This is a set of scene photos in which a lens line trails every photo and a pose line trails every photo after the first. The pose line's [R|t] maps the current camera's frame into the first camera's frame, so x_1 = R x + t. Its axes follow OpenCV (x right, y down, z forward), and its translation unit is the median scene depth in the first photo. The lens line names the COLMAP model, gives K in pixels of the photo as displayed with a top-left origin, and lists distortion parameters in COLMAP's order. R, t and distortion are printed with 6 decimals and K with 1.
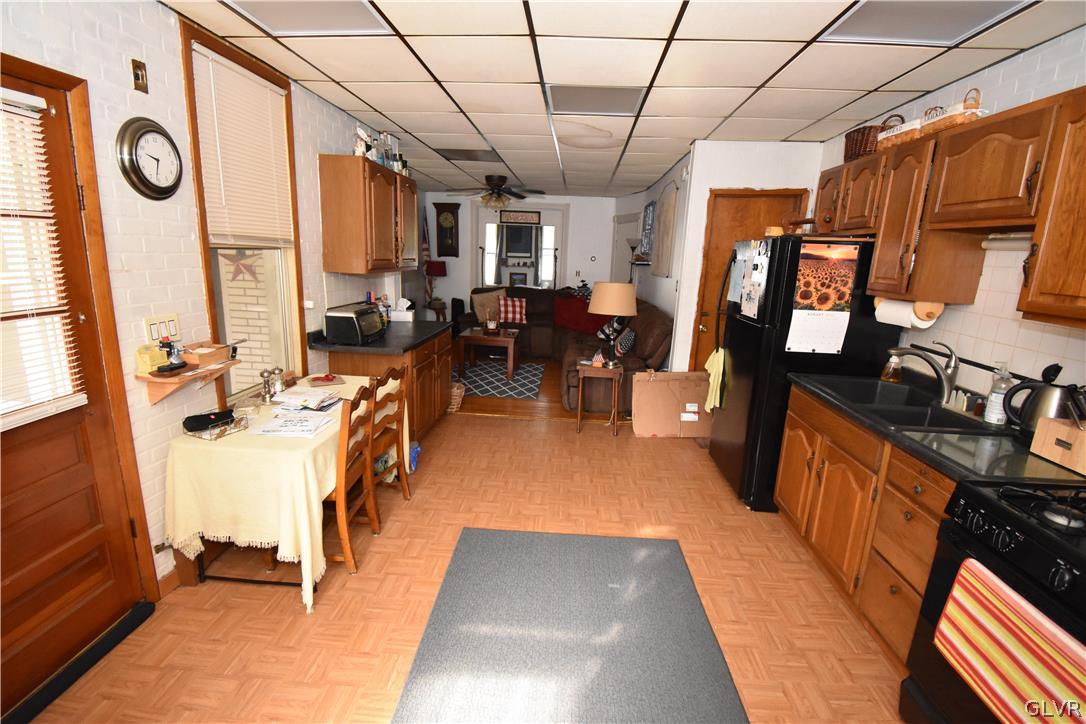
lens RADIAL K [[485.1, 0, 539.9], [0, 485.1, 362.5], [0, 0, 1]] dist [0.025388, -0.026270]
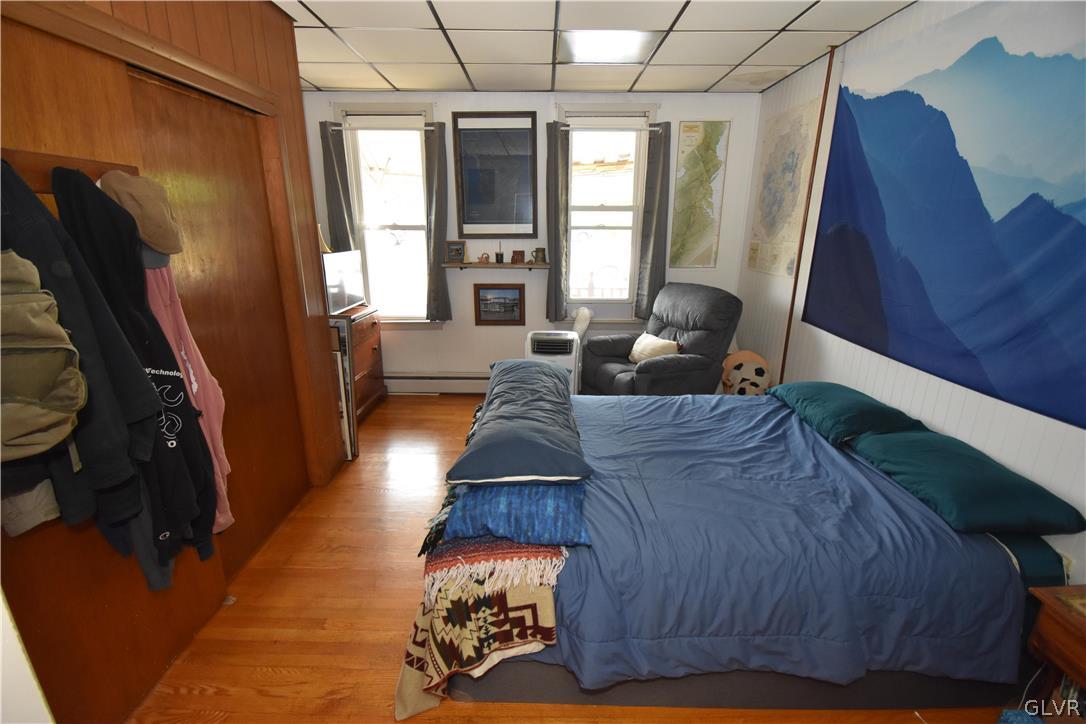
lens RADIAL K [[485.1, 0, 539.9], [0, 485.1, 362.5], [0, 0, 1]] dist [0.025388, -0.026270]
pose [[0.998146, -0.048922, 0.036224, -0.045906], [0.046444, 0.996715, 0.066349, -0.222105], [-0.039350, -0.064543, 0.997139, 0.970440]]
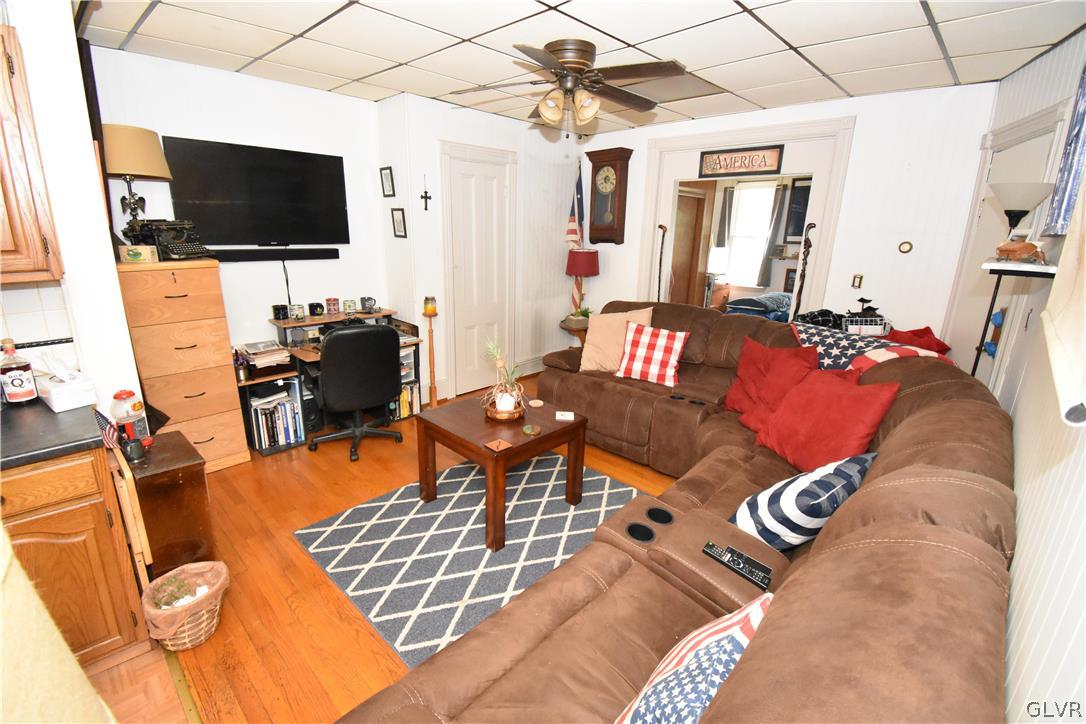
lens RADIAL K [[485.1, 0, 539.9], [0, 485.1, 362.5], [0, 0, 1]] dist [0.025388, -0.026270]
pose [[0.769954, 0.150084, -0.620197, 0.140711], [-0.133714, 0.988316, 0.073165, -0.106335], [0.623932, 0.026595, 0.781026, 0.488732]]
